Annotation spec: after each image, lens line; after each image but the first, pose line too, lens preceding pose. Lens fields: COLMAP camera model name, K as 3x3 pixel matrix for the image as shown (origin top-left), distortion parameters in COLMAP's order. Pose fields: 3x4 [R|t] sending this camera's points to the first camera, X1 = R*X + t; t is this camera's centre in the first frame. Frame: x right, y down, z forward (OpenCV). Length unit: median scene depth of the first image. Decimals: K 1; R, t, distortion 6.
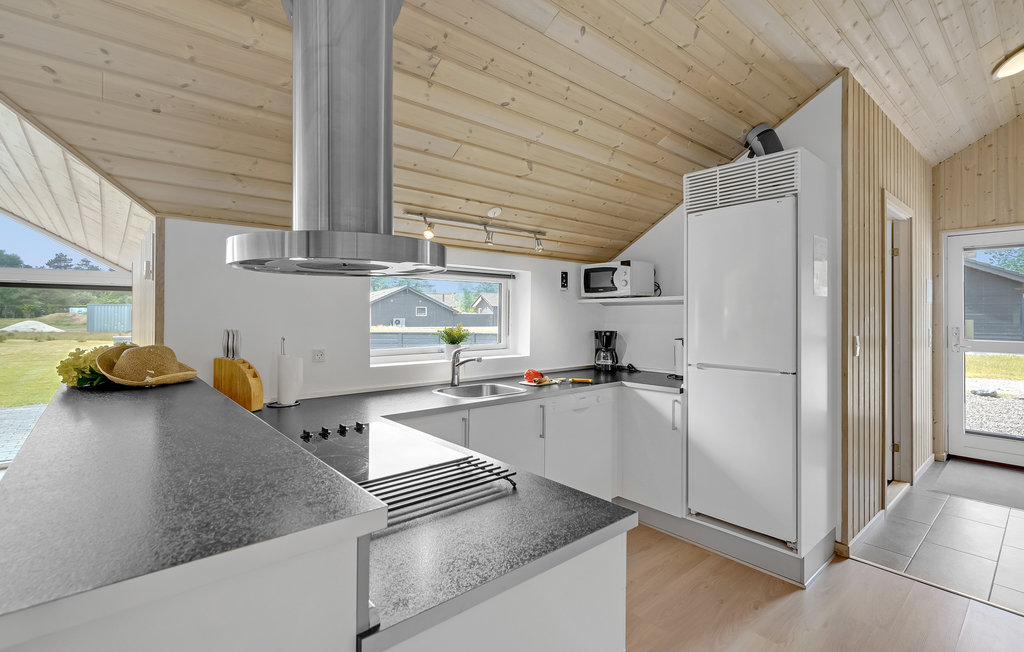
lens RADIAL K [[472.0, 0, 519.1], [0, 472.0, 316.7], [0, 0, 1]] dist [-0.004374, -0.000152]
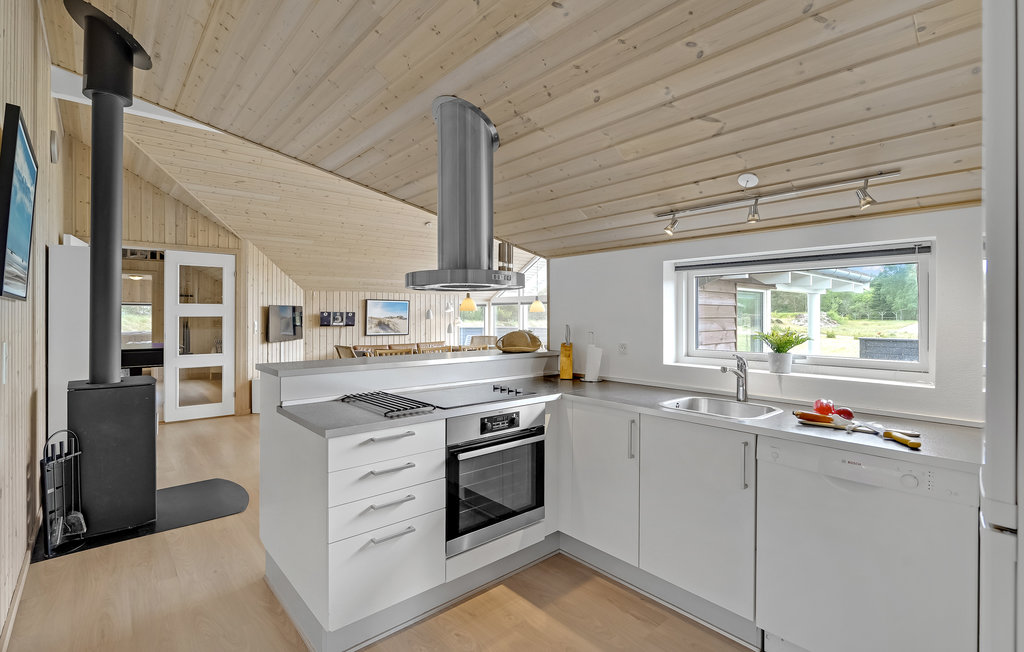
lens RADIAL K [[472.0, 0, 509.7], [0, 472.0, 321.4], [0, 0, 1]] dist [-0.004374, -0.000152]
pose [[-0.002859, 0.009345, -0.999952, 0.952090], [-0.008783, 0.999918, 0.009370, 0.005341], [0.999957, 0.008809, -0.002777, 0.817273]]
